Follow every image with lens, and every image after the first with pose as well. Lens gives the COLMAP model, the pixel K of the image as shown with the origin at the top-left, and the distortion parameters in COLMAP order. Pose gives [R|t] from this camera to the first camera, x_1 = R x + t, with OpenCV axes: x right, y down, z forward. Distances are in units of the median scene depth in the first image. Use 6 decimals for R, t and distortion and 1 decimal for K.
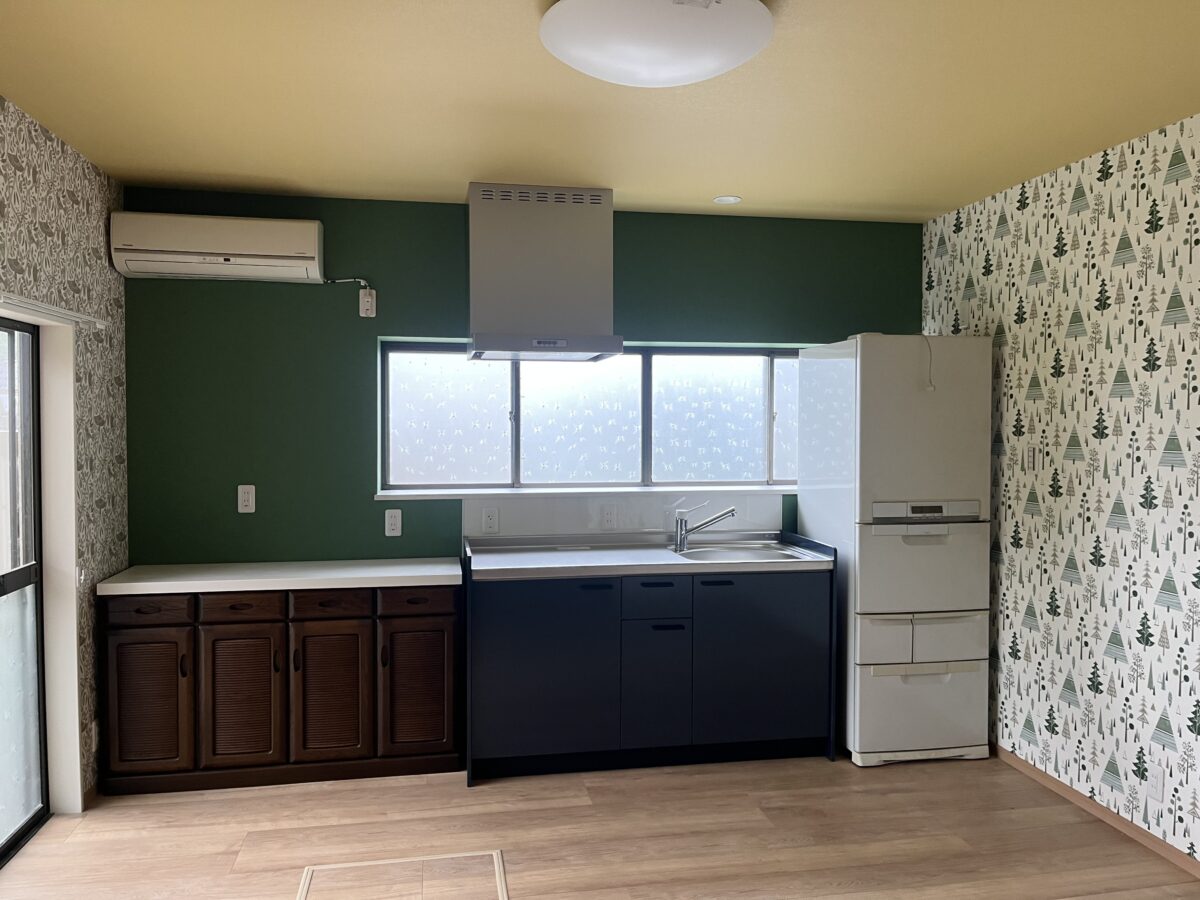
lens RADIAL K [[904.0, 0, 598.2], [0, 904.0, 447.9], [0, 0, 1]] dist [0.042063, -0.065887]
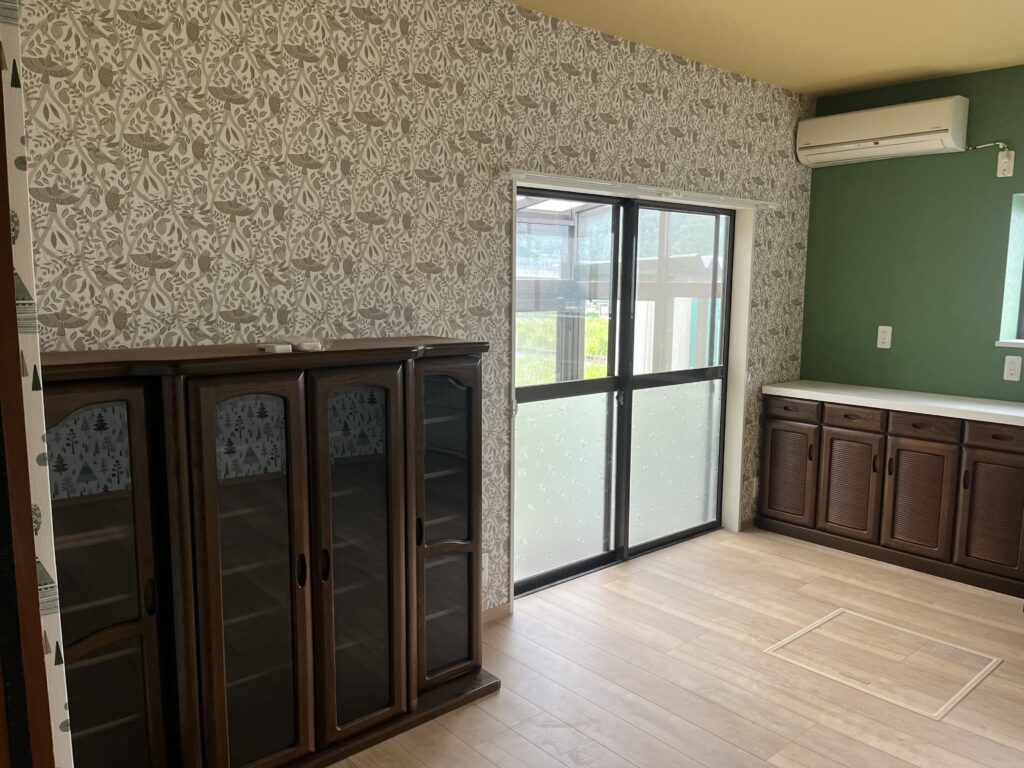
lens RADIAL K [[771.4, 0, 514.8], [0, 771.4, 386.1], [0, 0, 1]] dist [0.042063, -0.065887]
pose [[0.514698, 0.115613, -0.849541, 0.298759], [-0.031631, 0.992753, 0.115940, 0.017218], [0.856788, -0.032802, 0.514624, 0.013284]]
